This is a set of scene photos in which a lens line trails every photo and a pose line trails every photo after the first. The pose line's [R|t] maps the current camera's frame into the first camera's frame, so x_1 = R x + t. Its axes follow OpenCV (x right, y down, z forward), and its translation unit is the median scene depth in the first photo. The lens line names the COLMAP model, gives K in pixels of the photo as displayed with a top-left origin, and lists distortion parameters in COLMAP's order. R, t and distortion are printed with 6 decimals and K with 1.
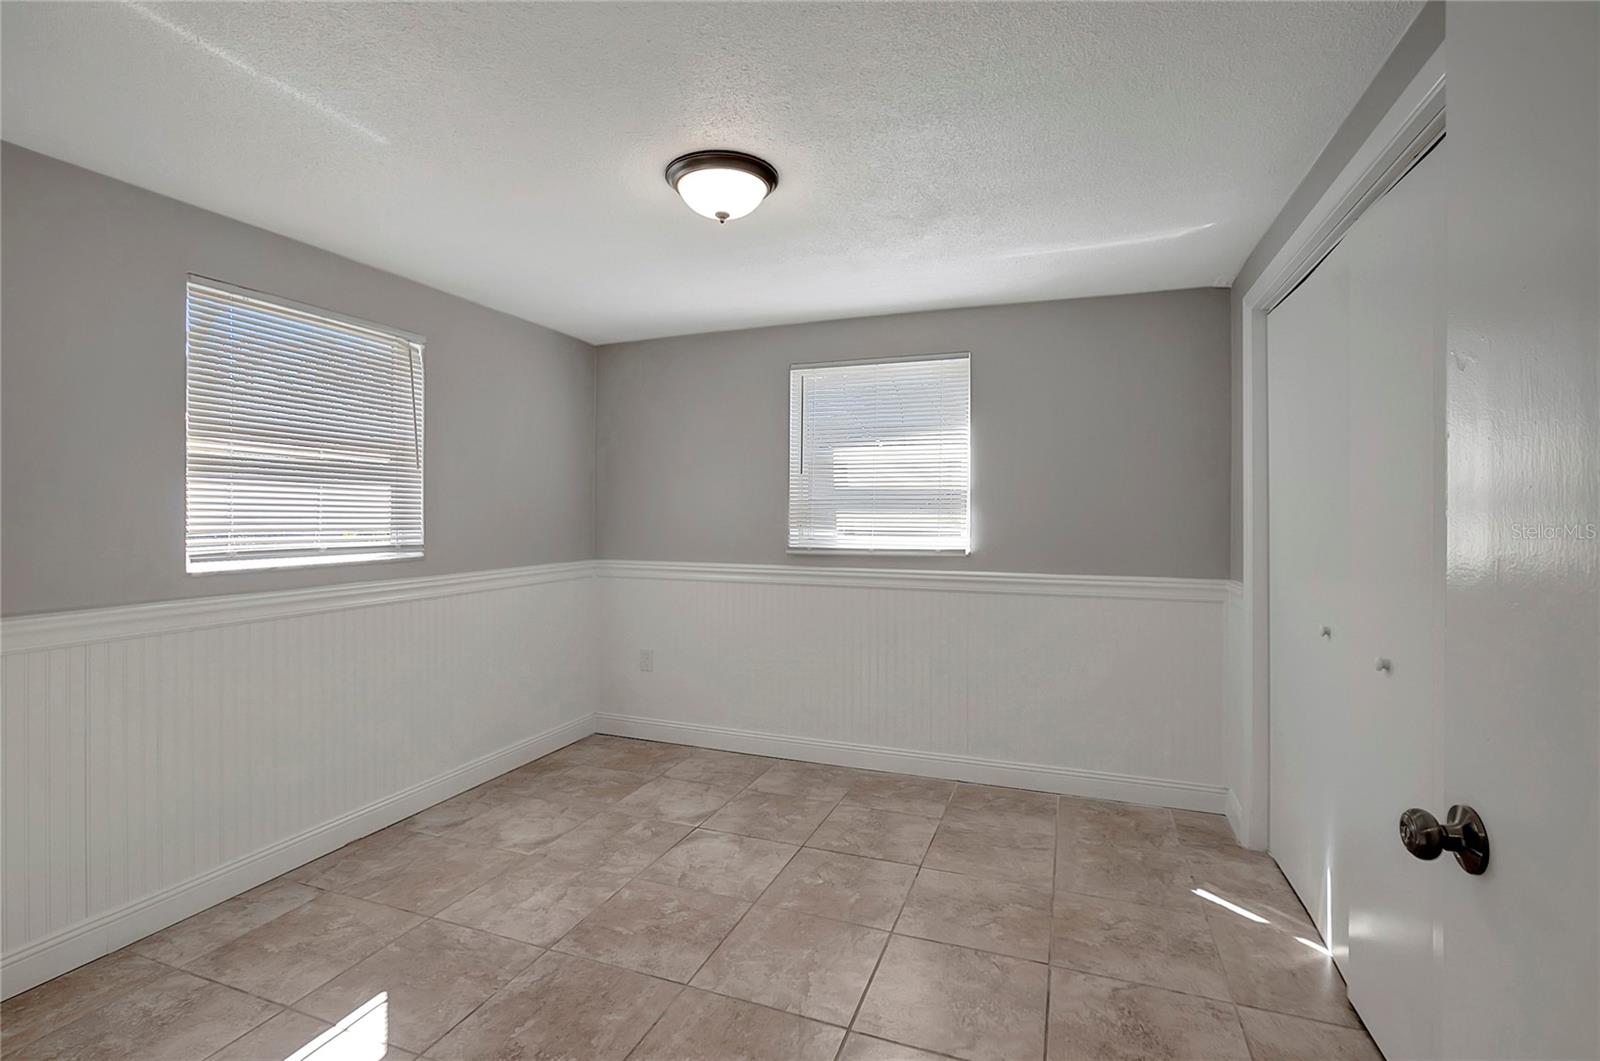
lens RADIAL K [[735.9, 0, 795.8], [0, 735.9, 507.1], [0, 0, 1]] dist [-0.027950, 0.014045]
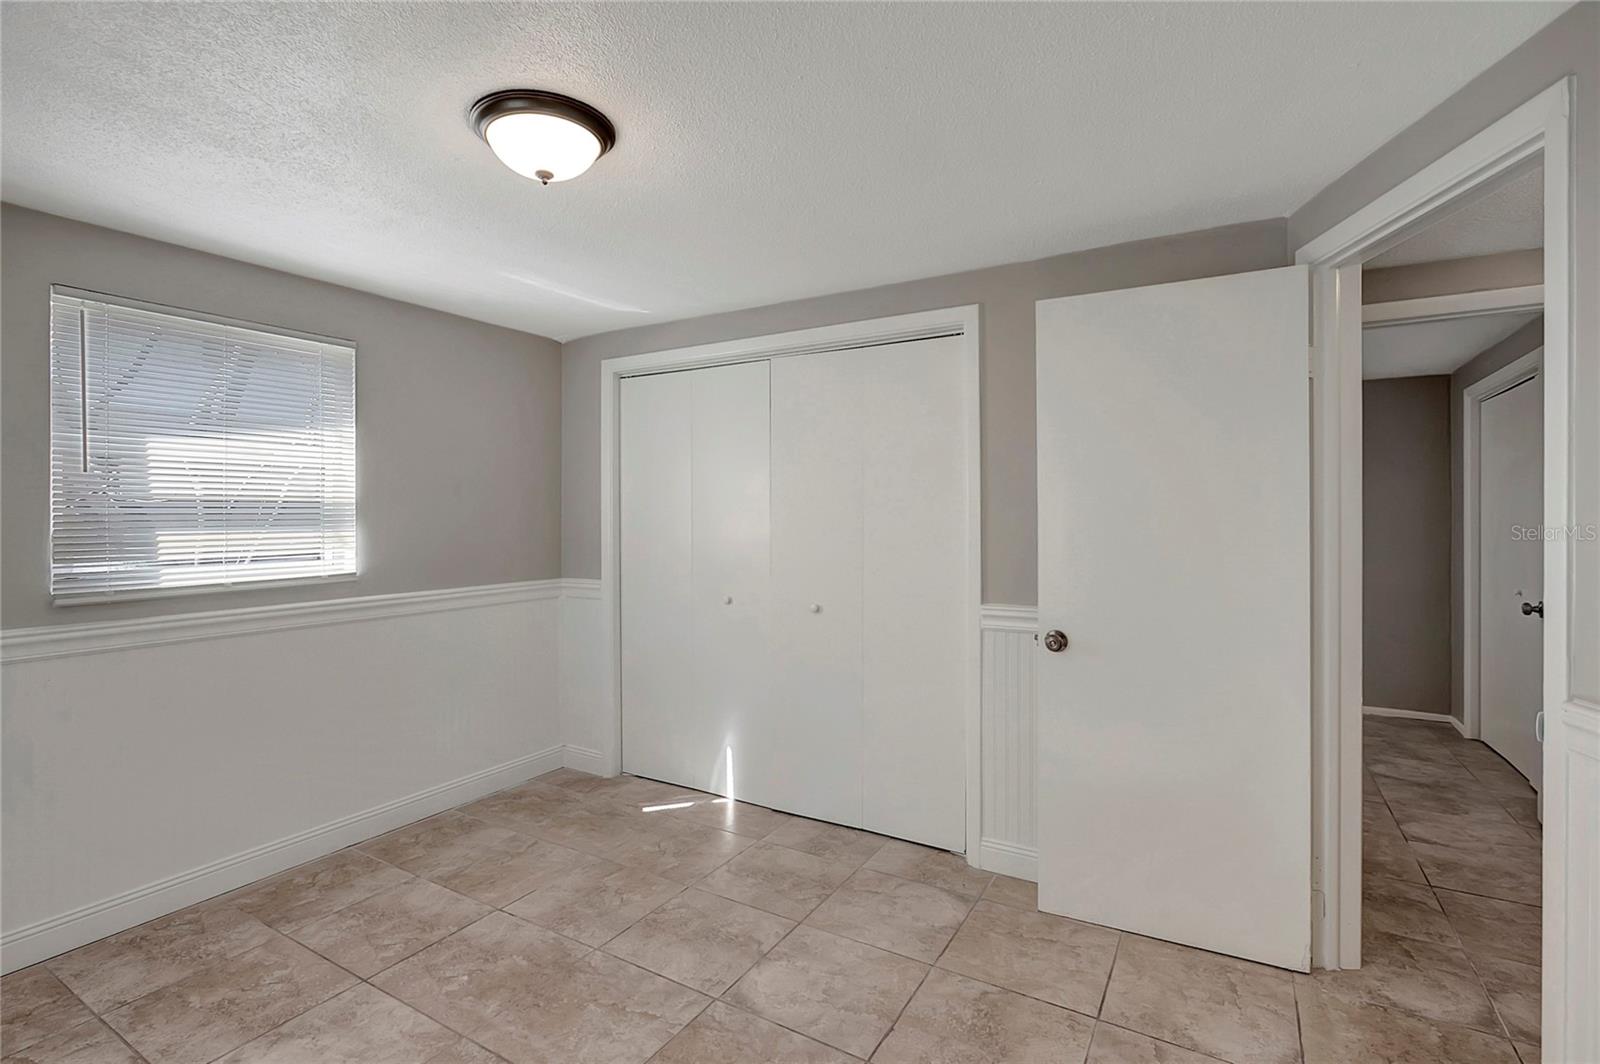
lens RADIAL K [[735.9, 0, 795.8], [0, 735.9, 508.6], [0, 0, 1]] dist [-0.027950, 0.014045]
pose [[0.188643, 0.000764, 0.982045, -0.563948], [-0.006680, 0.999978, 0.000505, -0.022839], [-0.982023, -0.006655, 0.188644, 0.373724]]
